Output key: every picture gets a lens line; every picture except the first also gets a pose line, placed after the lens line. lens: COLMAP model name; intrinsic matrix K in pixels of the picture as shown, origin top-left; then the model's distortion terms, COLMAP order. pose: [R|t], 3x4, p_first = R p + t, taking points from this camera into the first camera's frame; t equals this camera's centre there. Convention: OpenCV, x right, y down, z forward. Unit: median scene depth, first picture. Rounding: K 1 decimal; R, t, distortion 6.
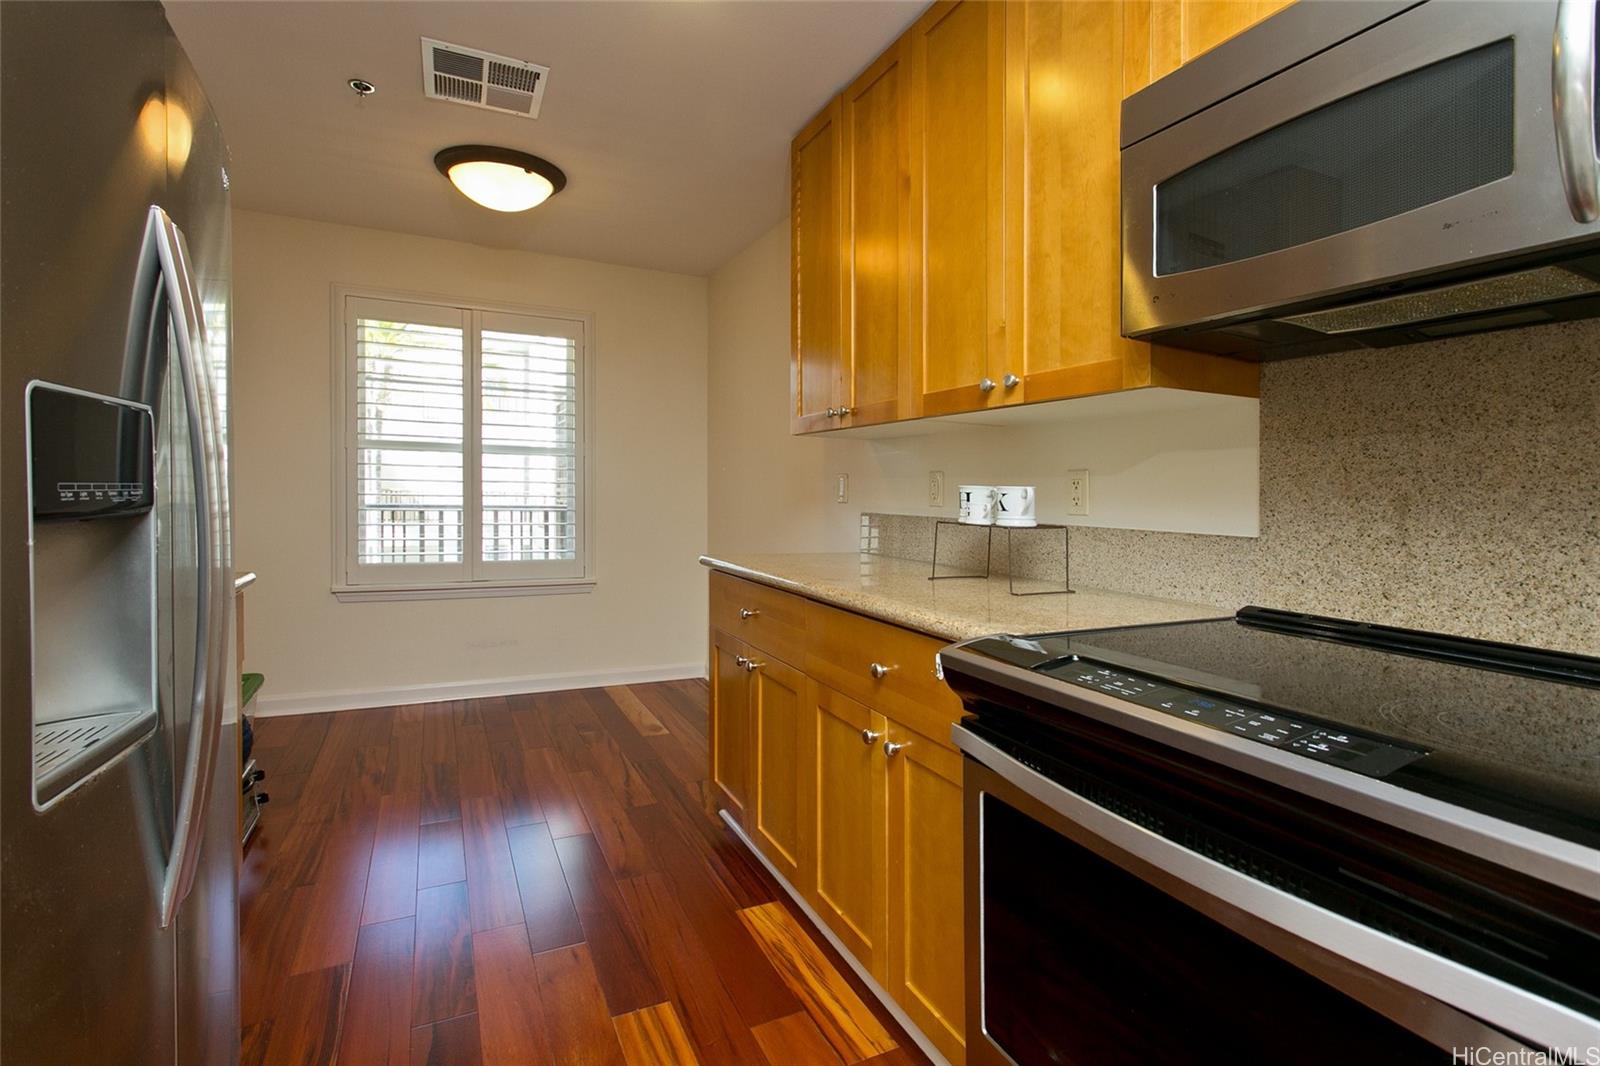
lens RADIAL K [[752.3, 0, 798.8], [0, 752.3, 487.4], [0, 0, 1]] dist [-0.000517, -0.000025]
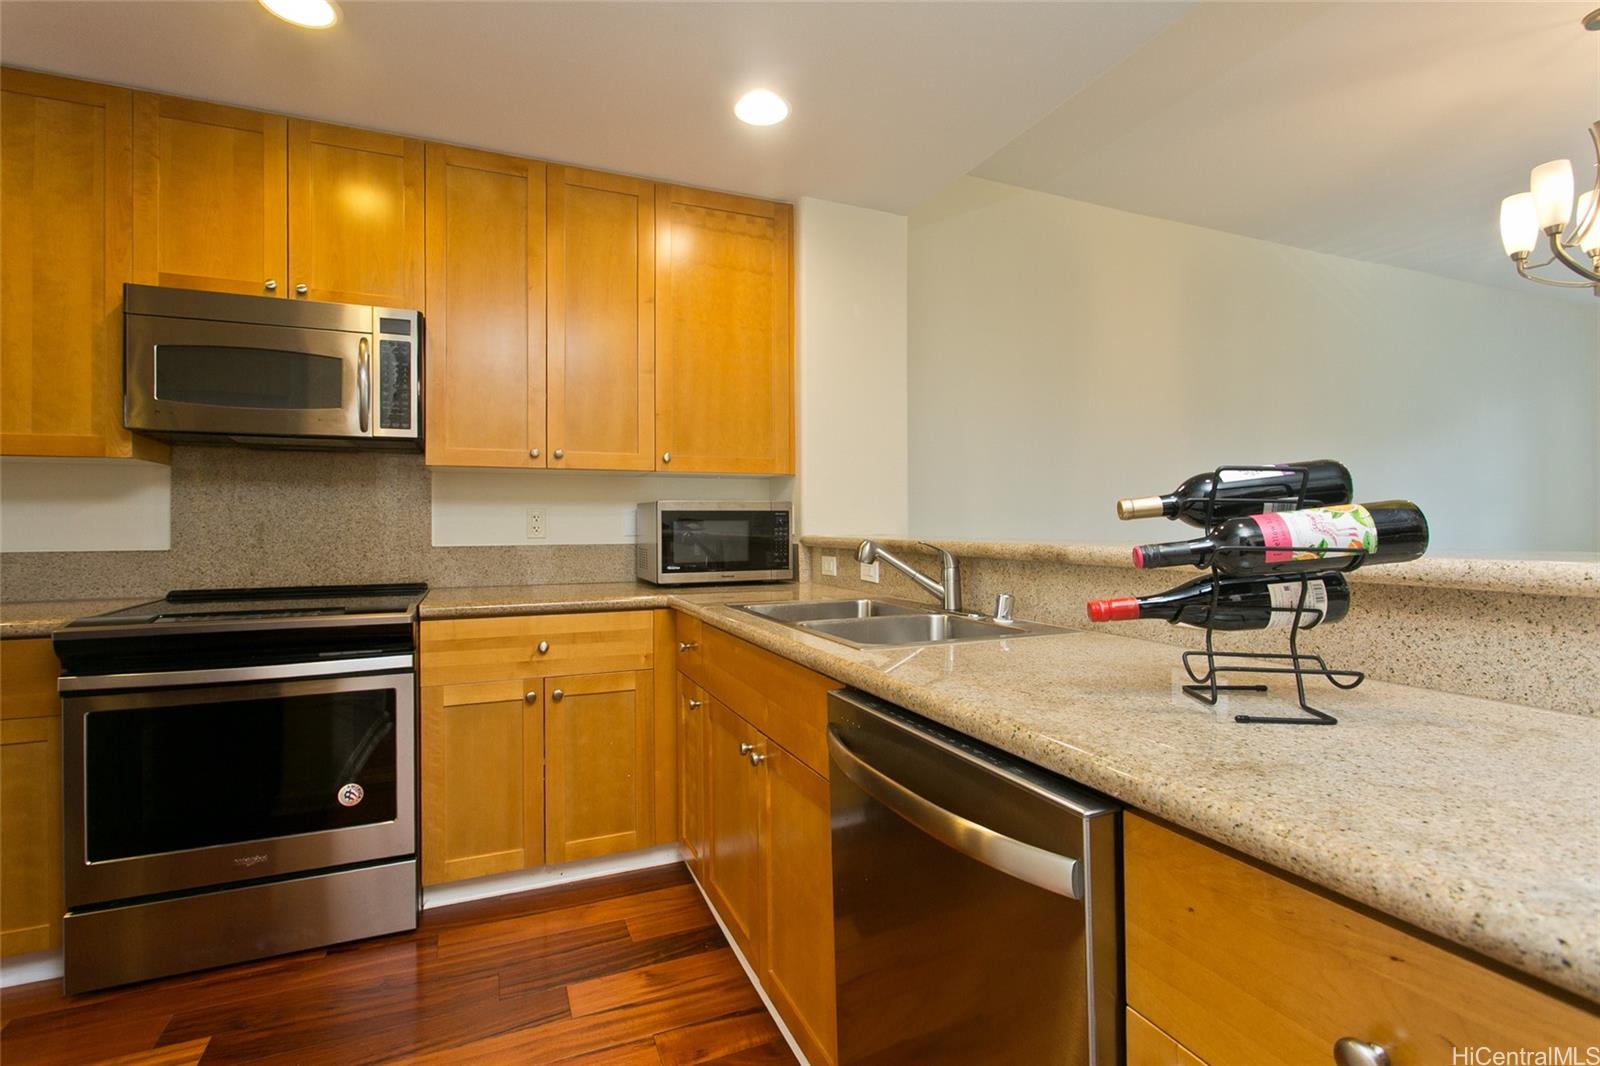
lens RADIAL K [[761.7, 0, 800.4], [0, 761.7, 506.2], [0, 0, 1]] dist [-0.000409, -0.000048]
pose [[0.045014, 0.000620, 0.998986, -1.032045], [0.000943, 0.999999, -0.000663, -0.027987], [-0.998986, 0.000971, 0.045013, -0.473494]]
